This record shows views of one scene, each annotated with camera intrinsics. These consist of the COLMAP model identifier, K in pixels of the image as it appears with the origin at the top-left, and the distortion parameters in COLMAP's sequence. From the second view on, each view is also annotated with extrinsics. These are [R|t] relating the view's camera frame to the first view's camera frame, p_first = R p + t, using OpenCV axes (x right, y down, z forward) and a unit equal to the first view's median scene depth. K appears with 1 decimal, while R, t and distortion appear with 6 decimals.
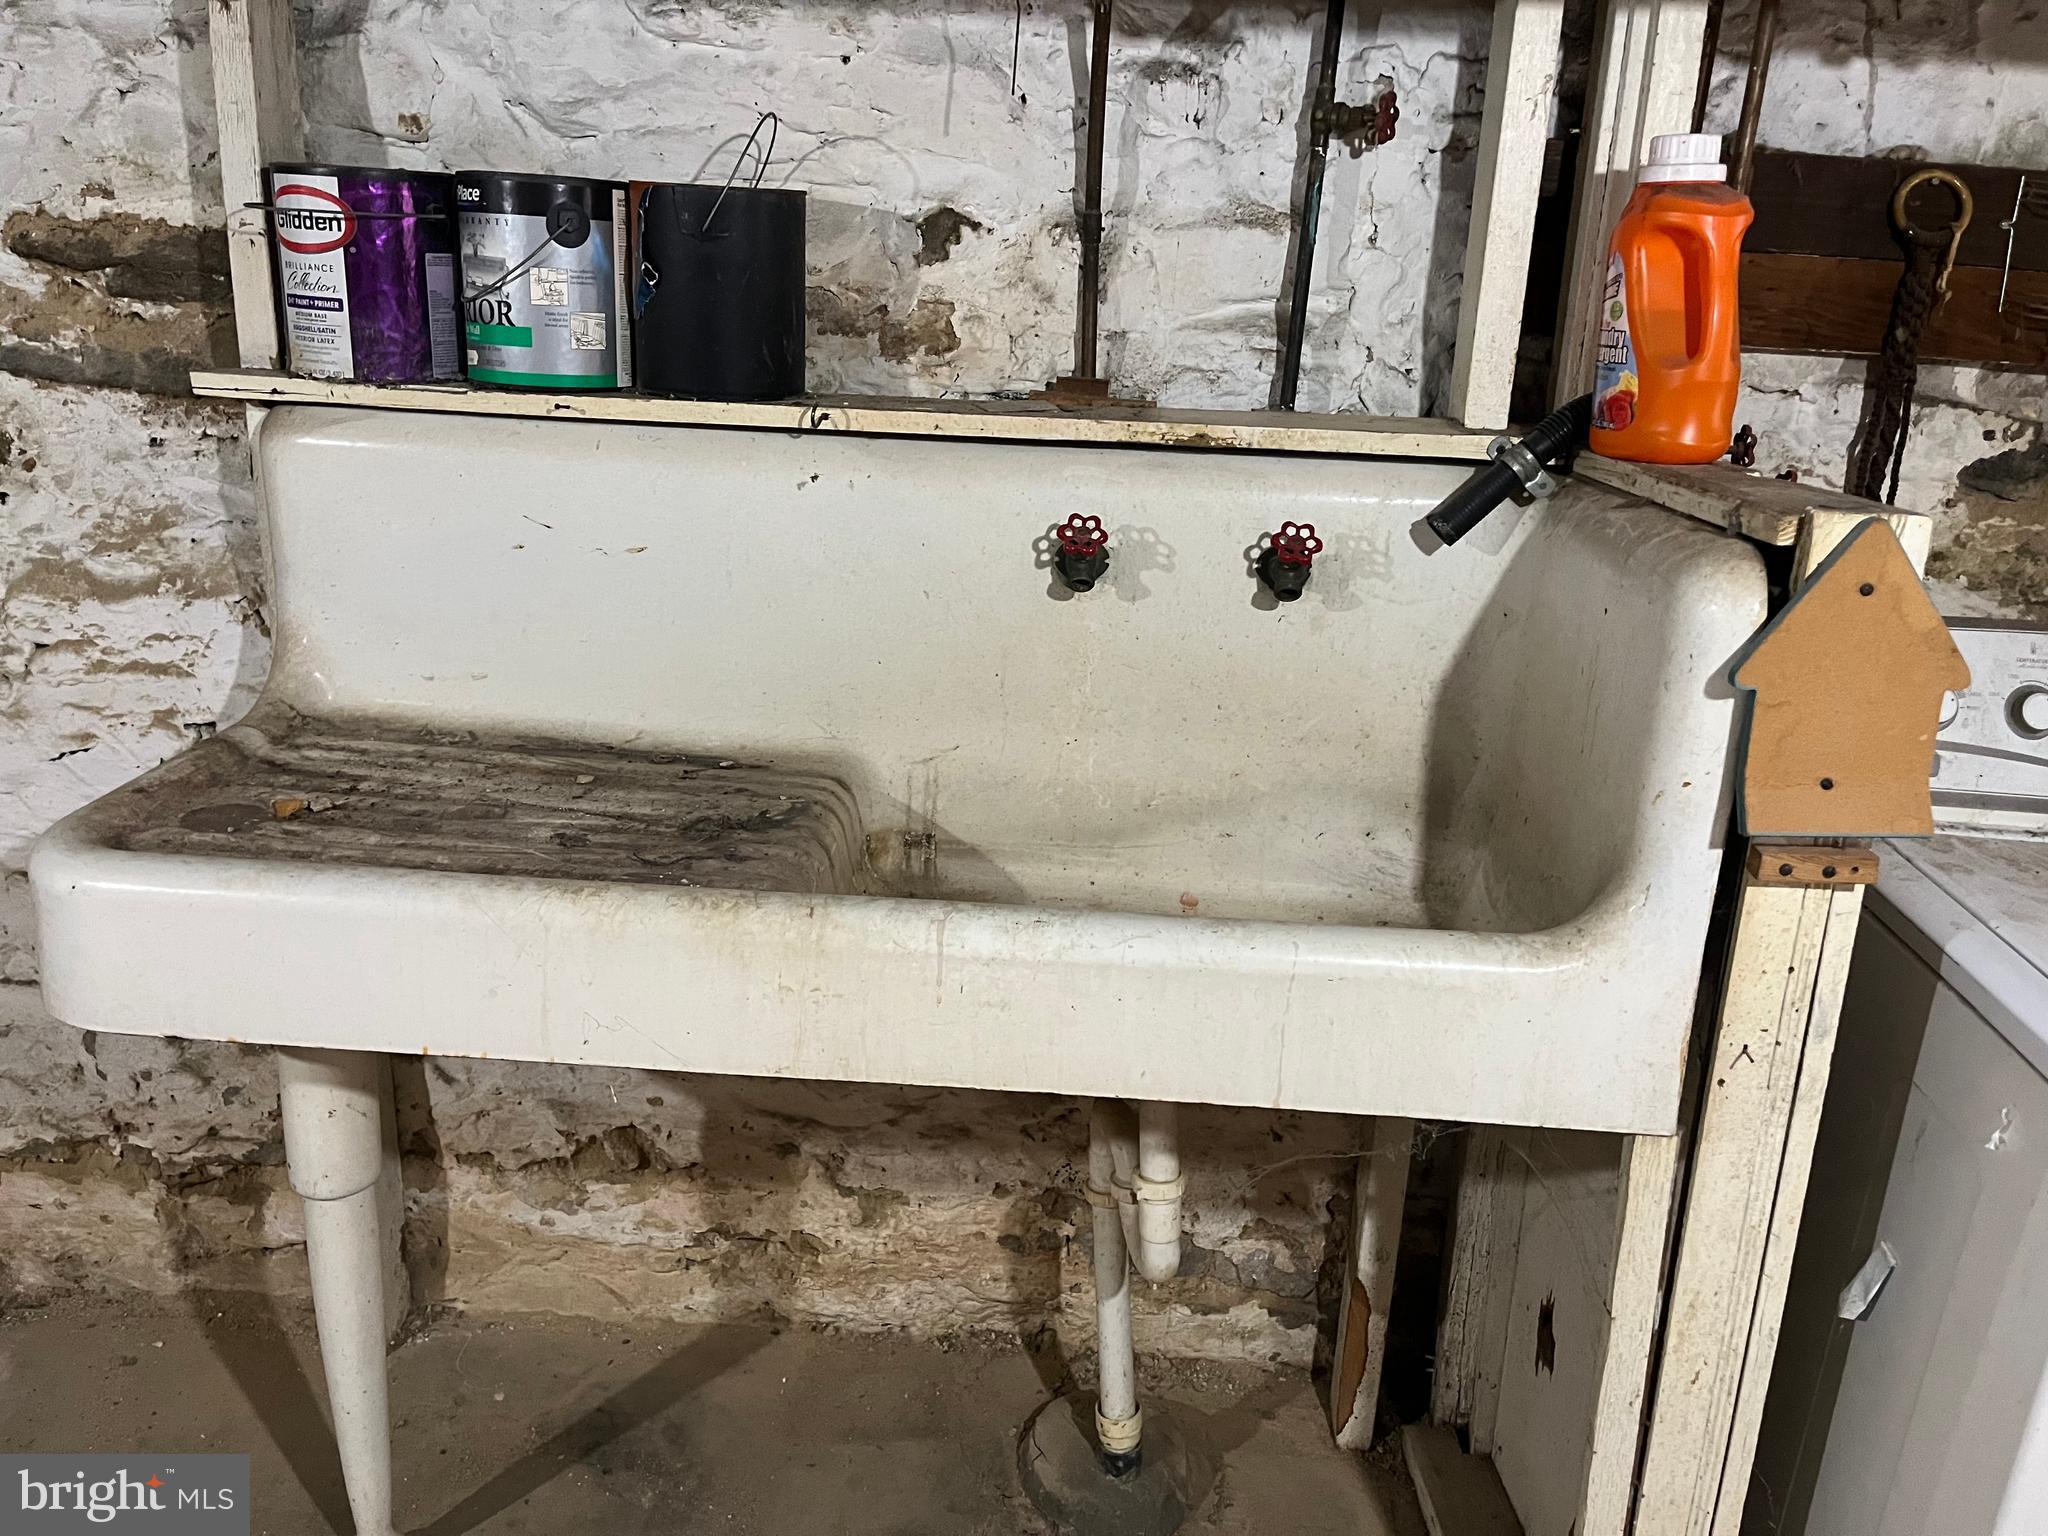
lens RADIAL K [[1547.5, 0, 1040.2], [0, 1547.5, 728.5], [0, 0, 1]] dist [0.045294, -0.042822]
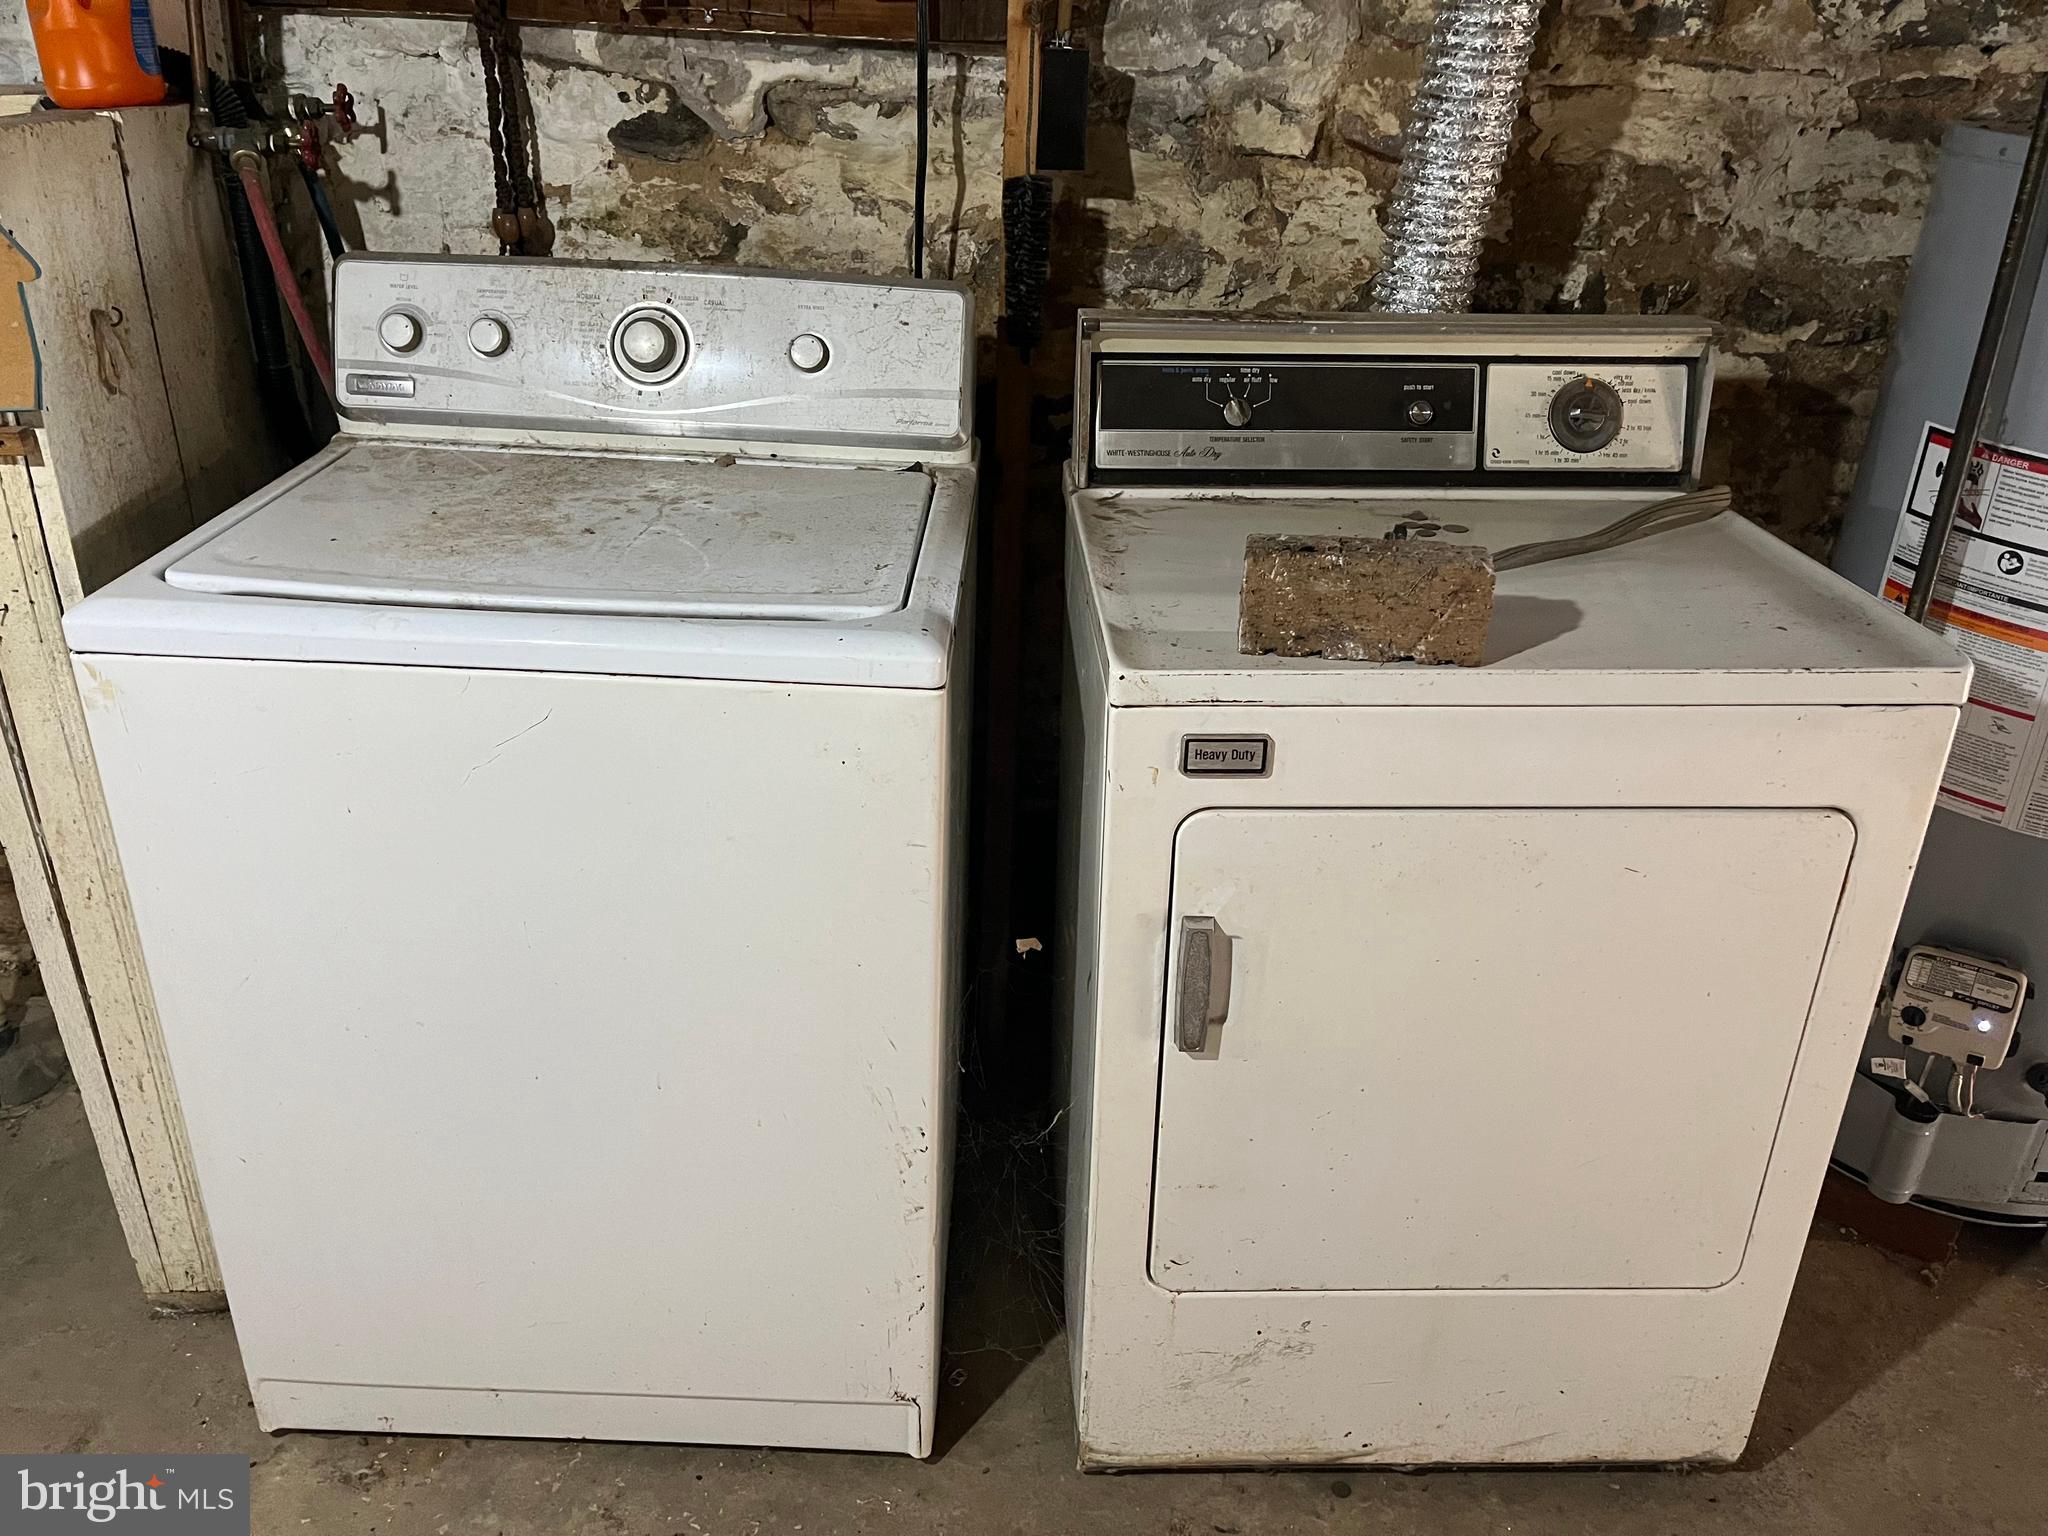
lens RADIAL K [[1547.5, 0, 1011.3], [0, 1547.5, 747.5], [0, 0, 1]] dist [0.045294, -0.042822]
pose [[0.998330, -0.035716, 0.045408, 0.859929], [0.028743, 0.988885, 0.145877, 0.117928], [-0.050113, -0.144328, 0.988260, -0.167693]]
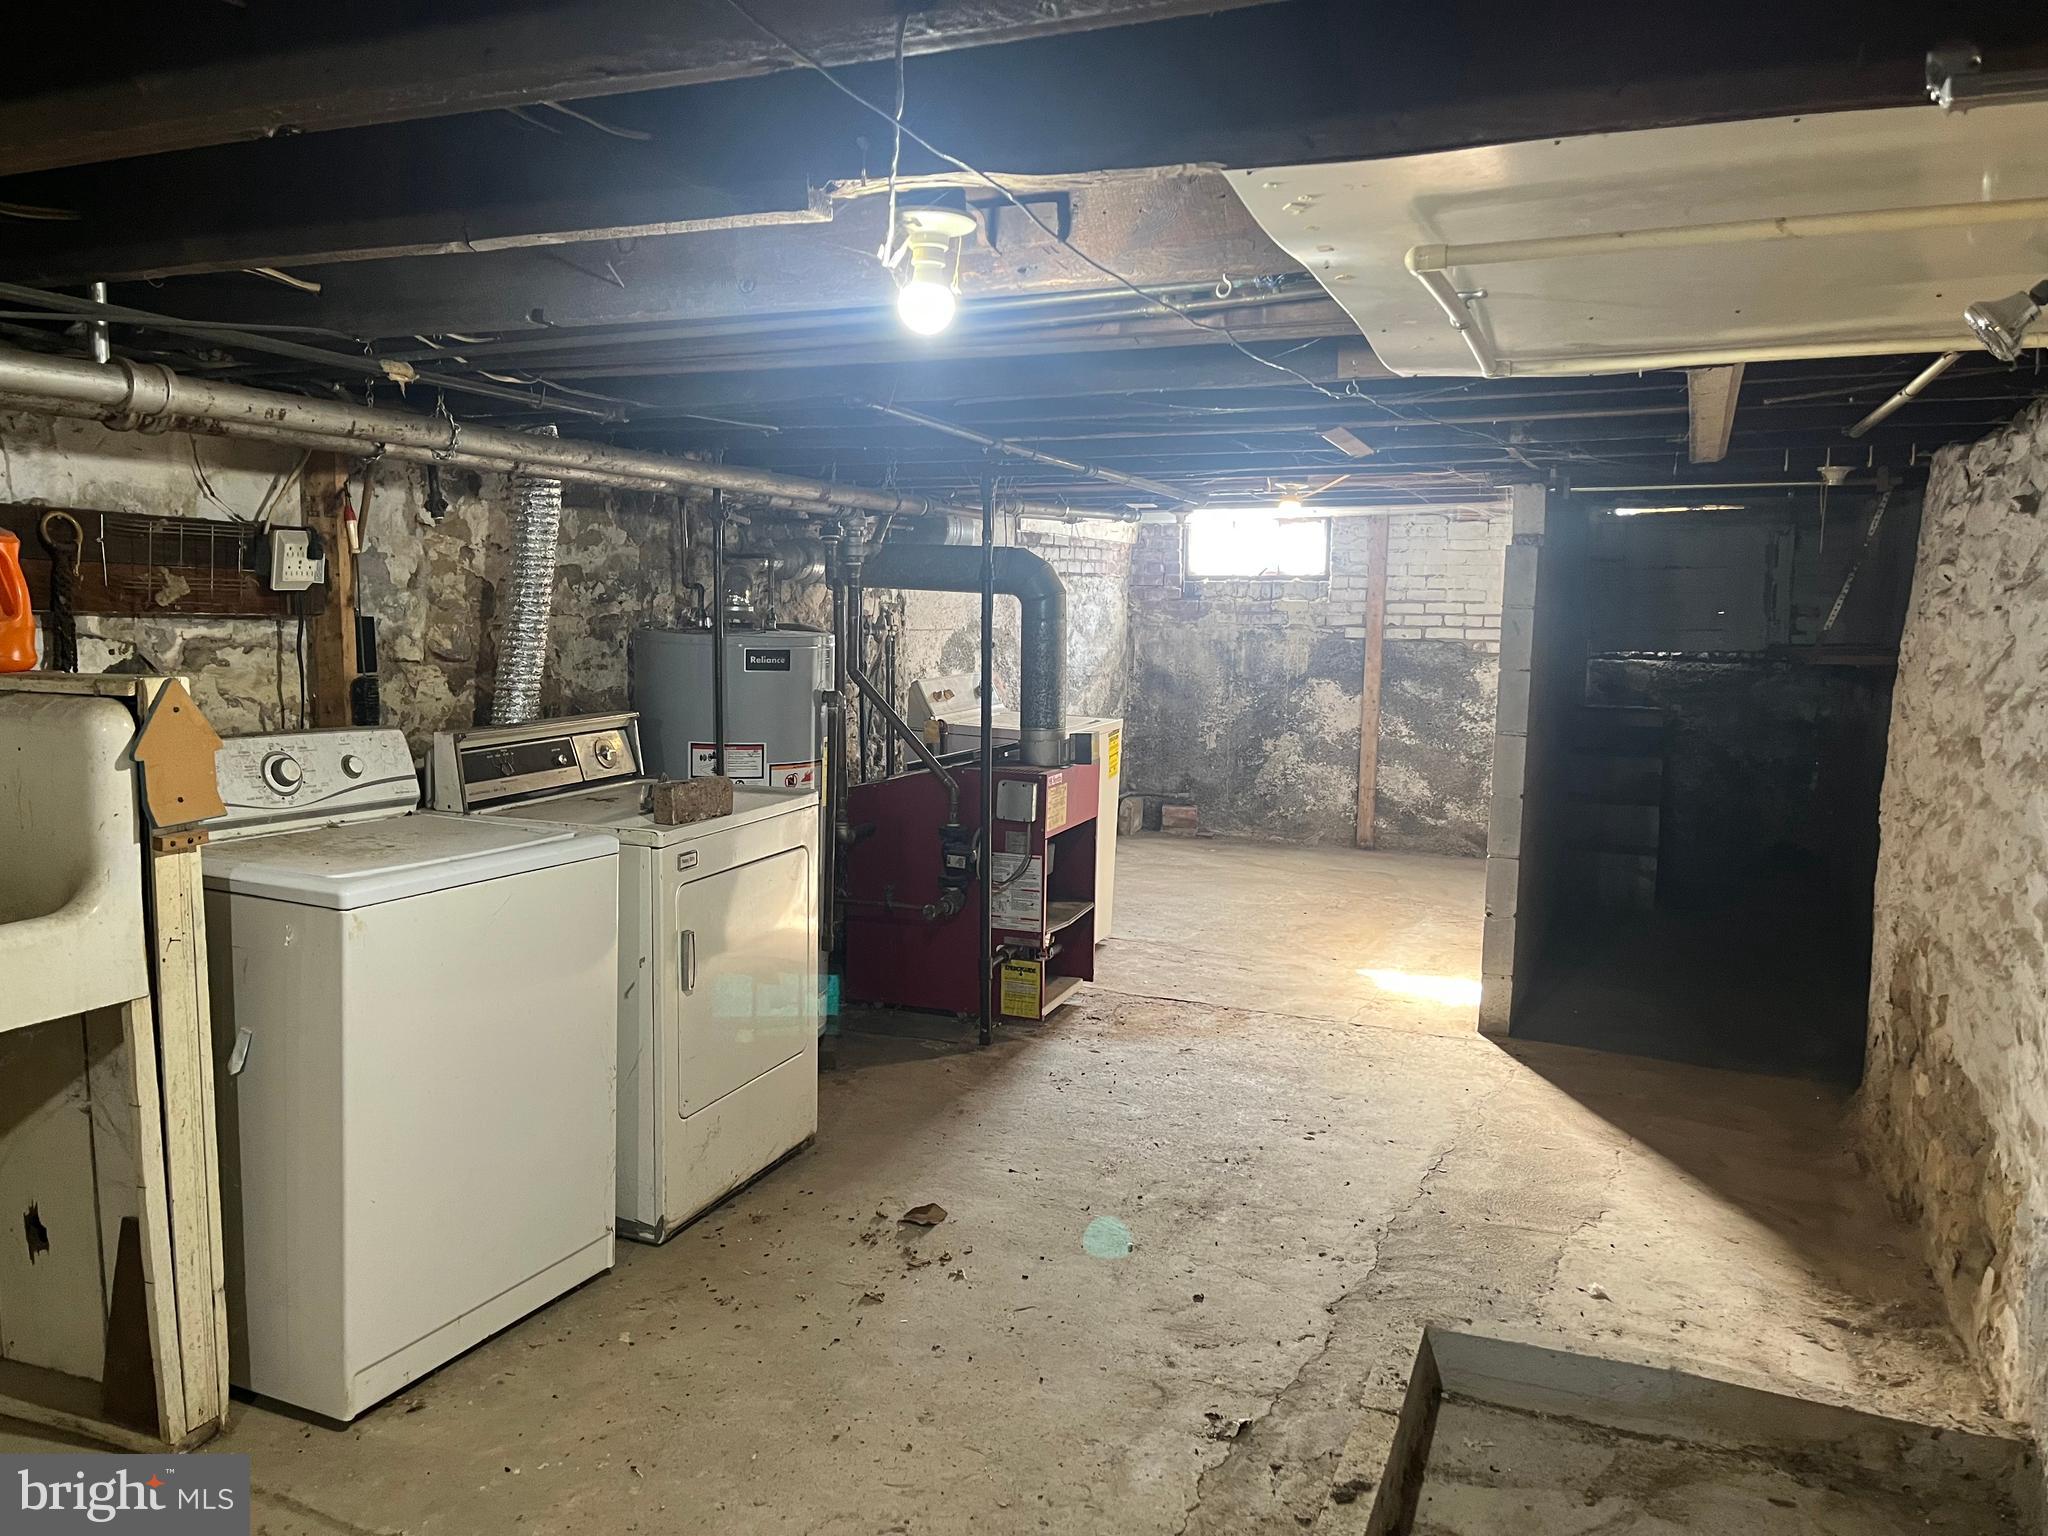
lens RADIAL K [[1547.5, 0, 1026.6], [0, 1547.5, 787.8], [0, 0, 1]] dist [0.045294, -0.042822]
pose [[0.333515, -0.153120, 0.930227, -0.779822], [0.264056, 0.962399, 0.063743, 0.132581], [-0.905010, 0.224372, 0.361406, -0.595942]]
